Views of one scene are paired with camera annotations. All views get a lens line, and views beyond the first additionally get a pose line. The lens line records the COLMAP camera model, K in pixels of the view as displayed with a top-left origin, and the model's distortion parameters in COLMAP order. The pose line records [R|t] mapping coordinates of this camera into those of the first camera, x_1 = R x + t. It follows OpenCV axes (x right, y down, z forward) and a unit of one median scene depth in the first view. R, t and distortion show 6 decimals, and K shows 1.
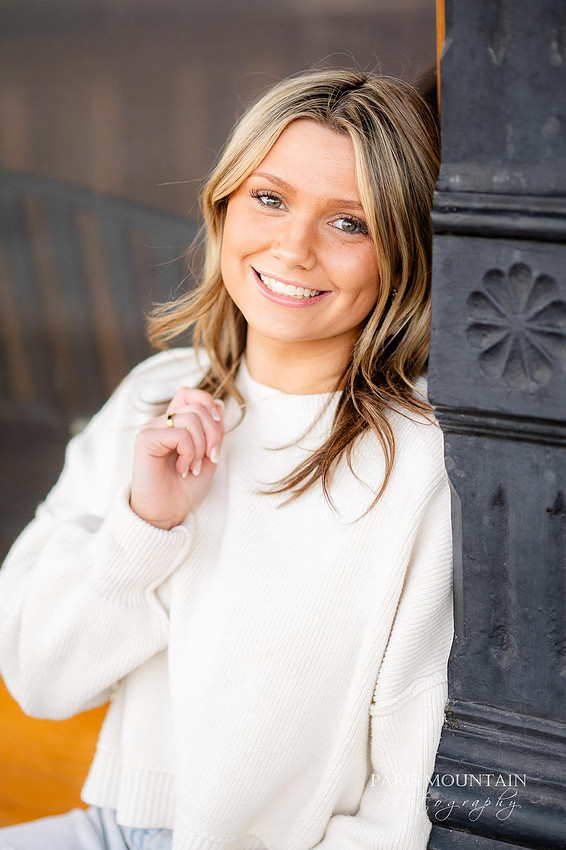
lens RADIAL K [[2176.8, 0, 287.5], [0, 2176.8, 428.0], [0, 0, 1]] dist [-0.056462, 0.000000]
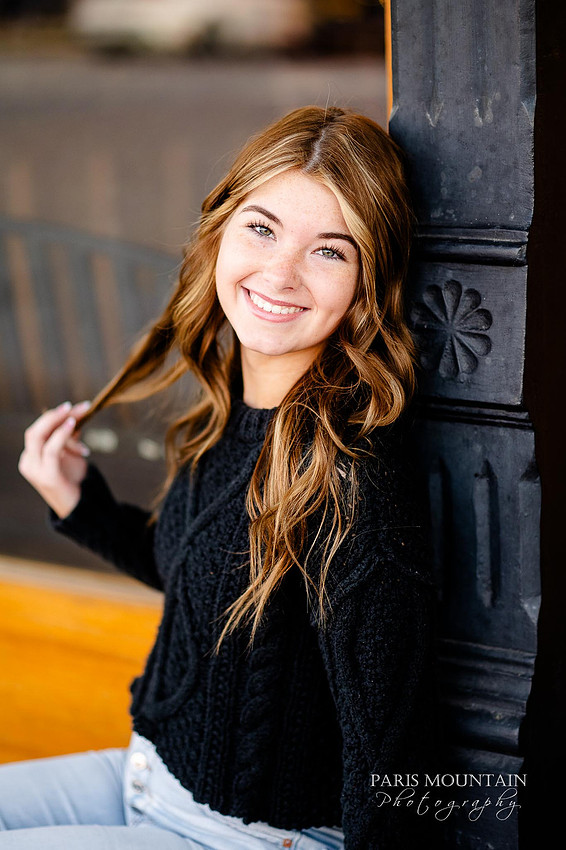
lens RADIAL K [[2176.8, 0, 280.6], [0, 2176.8, 420.5], [0, 0, 1]] dist [-0.056462, 0.000000]
pose [[0.999996, -0.002929, -0.000233, 0.005912], [0.002924, 0.999857, -0.016651, 0.027700], [0.000282, 0.016650, 0.999861, -0.278377]]
